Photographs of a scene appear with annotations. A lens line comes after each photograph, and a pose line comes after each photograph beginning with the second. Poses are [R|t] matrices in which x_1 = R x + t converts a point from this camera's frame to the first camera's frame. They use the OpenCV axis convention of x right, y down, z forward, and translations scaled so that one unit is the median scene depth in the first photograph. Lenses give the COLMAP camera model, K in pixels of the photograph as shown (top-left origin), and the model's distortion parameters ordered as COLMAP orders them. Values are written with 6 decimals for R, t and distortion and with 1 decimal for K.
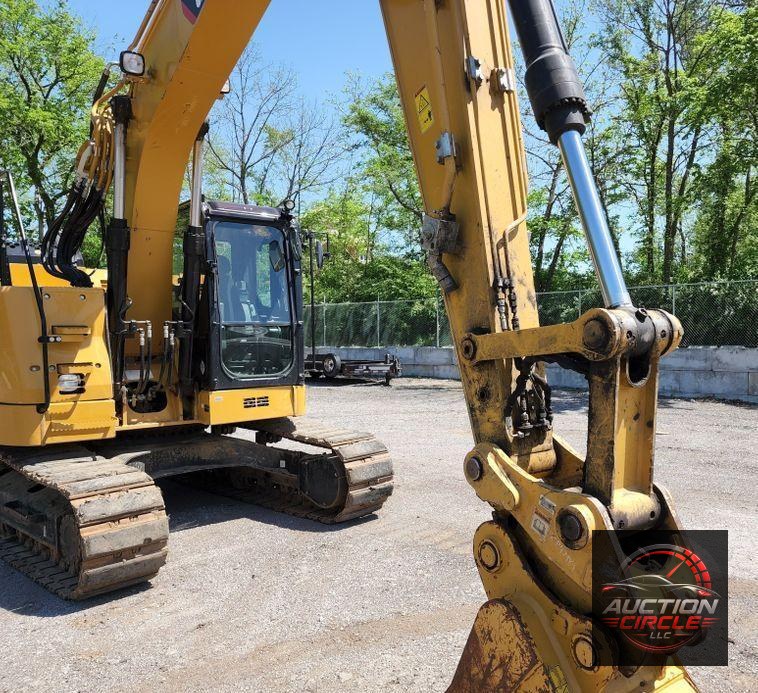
lens RADIAL K [[662.4, 0, 480.3], [0, 662.4, 359.1], [0, 0, 1]] dist [0.085500, -0.088594]
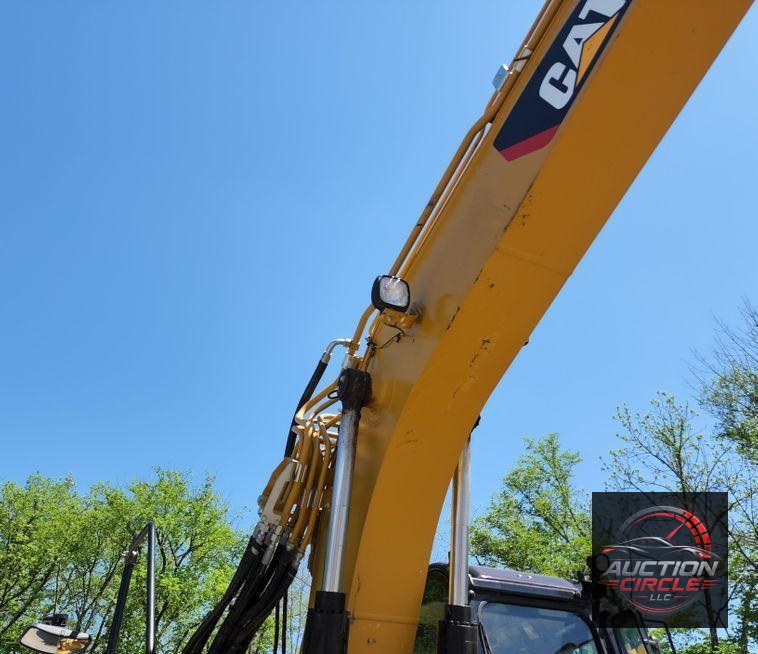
lens RADIAL K [[614.5, 0, 383.8], [0, 614.5, 341.1], [0, 0, 1]] dist [0.091625, -0.086200]
pose [[0.968171, -0.166730, -0.186672, -0.330809], [0.009120, 0.768826, -0.639393, -0.051298], [0.250124, 0.617339, 0.745876, 0.483460]]
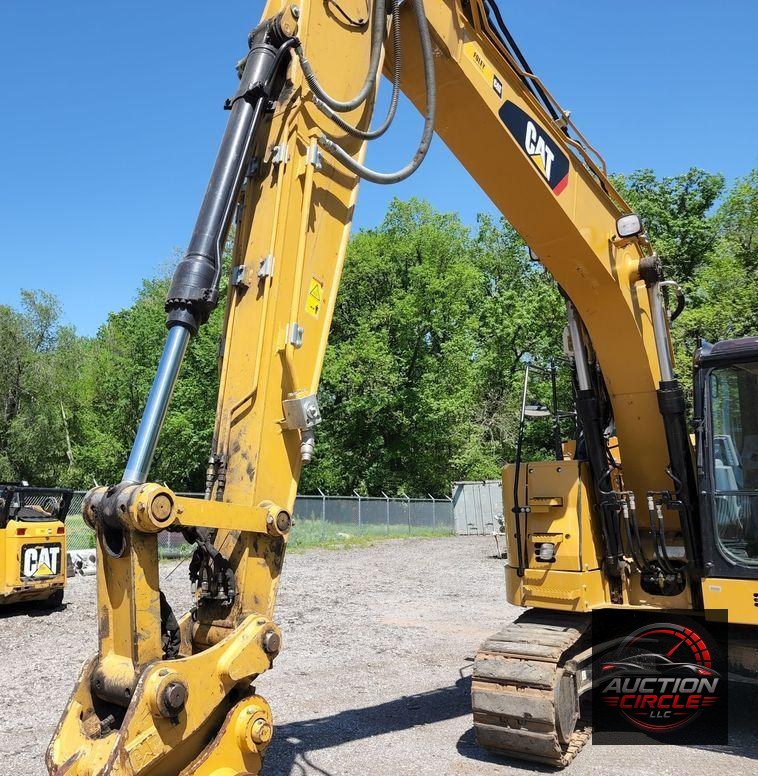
lens RADIAL K [[741.1, 0, 219.2], [0, 741.1, 415.3], [0, 0, 1]] dist [0.054584, -0.042361]
pose [[0.051387, -0.114409, -0.992104, 0.459938], [-0.038350, 0.992458, -0.116436, -0.016915], [0.997942, 0.044030, 0.046612, 0.348919]]
